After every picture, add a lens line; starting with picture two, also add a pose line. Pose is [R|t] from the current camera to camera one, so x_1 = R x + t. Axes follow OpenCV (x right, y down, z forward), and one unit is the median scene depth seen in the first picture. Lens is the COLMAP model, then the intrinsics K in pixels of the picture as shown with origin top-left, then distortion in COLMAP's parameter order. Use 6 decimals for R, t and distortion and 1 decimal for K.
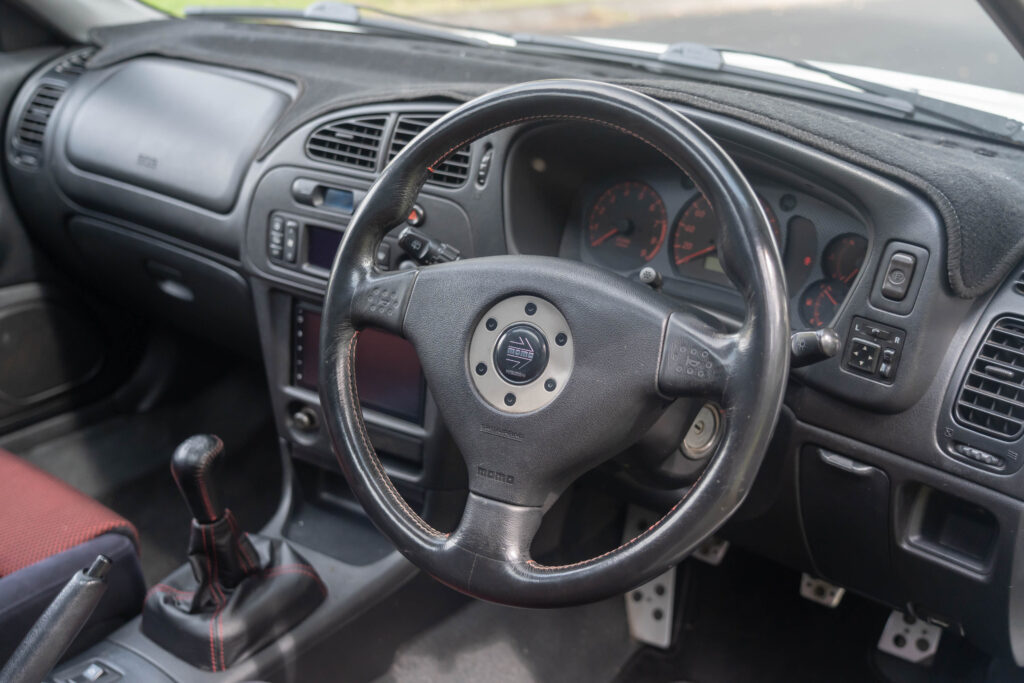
lens RADIAL K [[1154.2, 0, 531.4], [0, 1154.2, 341.3], [0, 0, 1]] dist [0.048419, 0.009386]
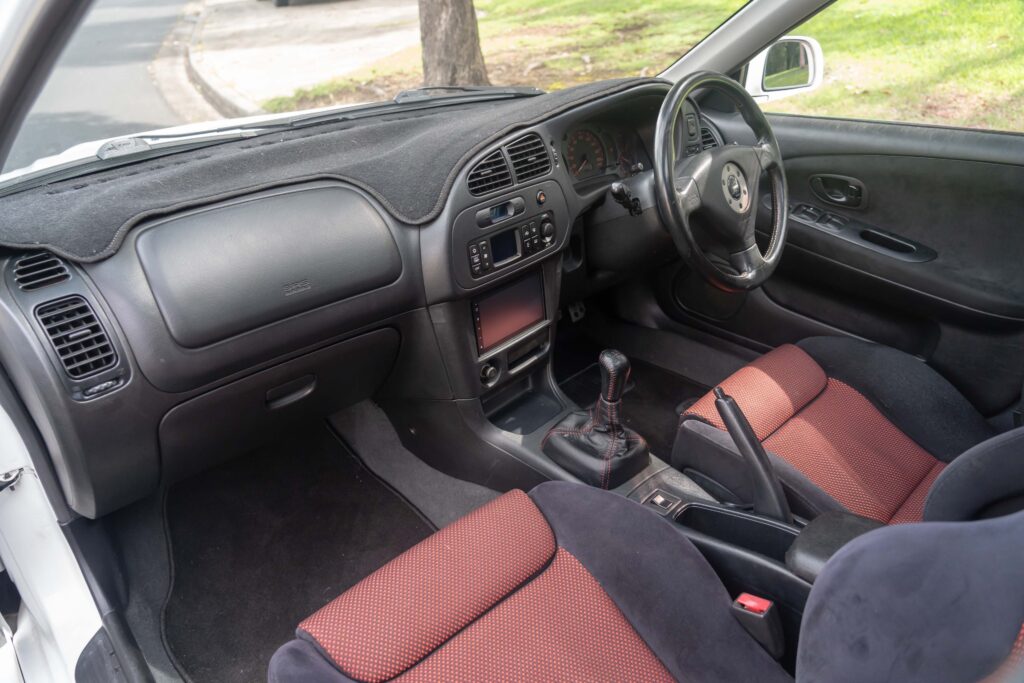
lens RADIAL K [[693.8, 0, 521.1], [0, 693.8, 341.5], [0, 0, 1]] dist [-0.024761, 0.004185]
pose [[0.163562, -0.493694, 0.854116, -1.102406], [0.406359, 0.822632, 0.397679, -0.358636], [-0.898955, 0.282033, 0.335168, 0.762021]]
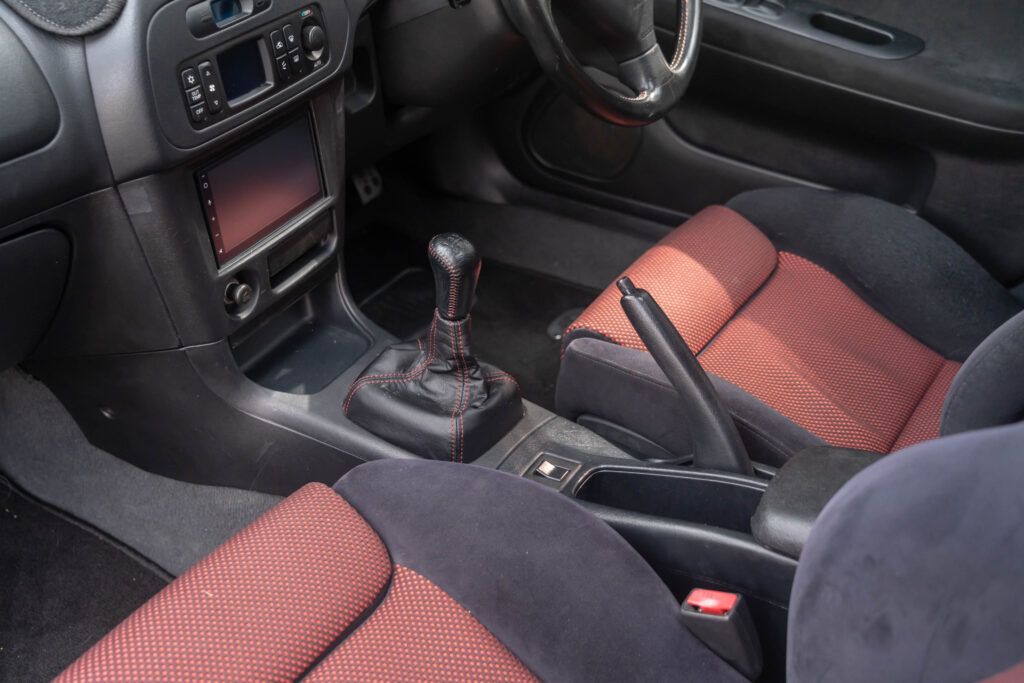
lens RADIAL K [[1166.5, 0, 530.5], [0, 1166.5, 338.9], [0, 0, 1]] dist [0.051679, -0.028825]
pose [[-0.081791, -0.564086, 0.821655, -1.121145], [0.378339, 0.745134, 0.549213, -0.358969], [-0.922046, 0.355785, 0.152471, 0.793532]]
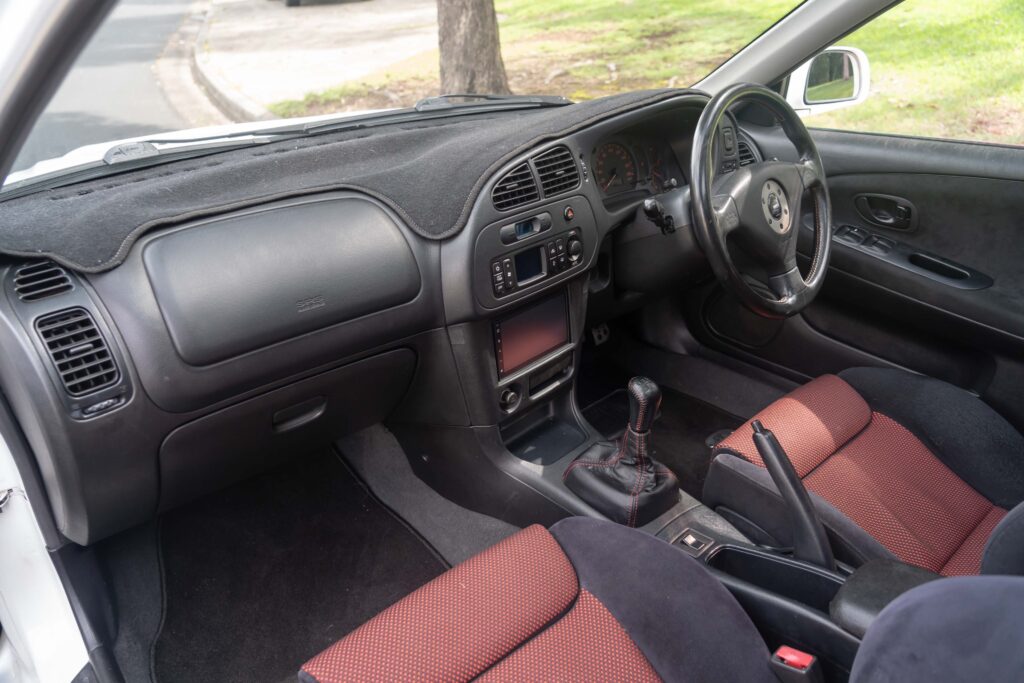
lens RADIAL K [[736.8, 0, 521.9], [0, 736.8, 341.3], [0, 0, 1]] dist [-0.011478, 0.001385]
pose [[0.189461, -0.464877, 0.864866, -1.100388], [0.394283, 0.842705, 0.366591, -0.366337], [-0.899247, 0.271547, 0.342953, 0.774058]]
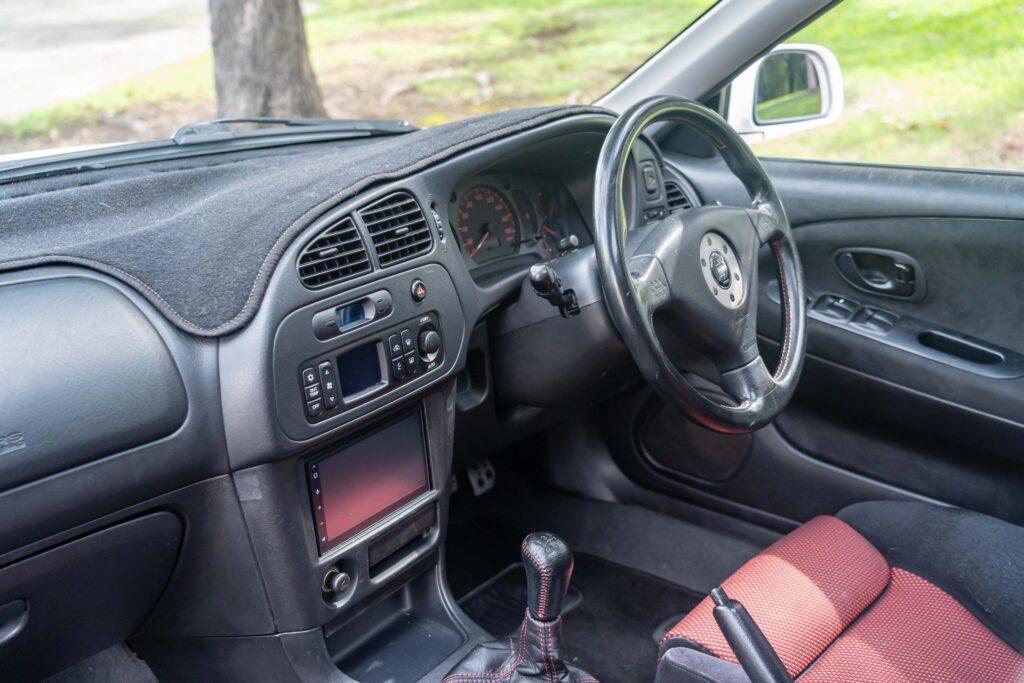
lens RADIAL K [[1166.5, 0, 530.5], [0, 1166.5, 338.9], [0, 0, 1]] dist [0.051679, -0.028825]
pose [[0.038513, -0.345035, 0.937799, -1.134609], [0.390462, 0.869078, 0.303715, -0.361087], [-0.919813, 0.354478, 0.168194, 0.759448]]
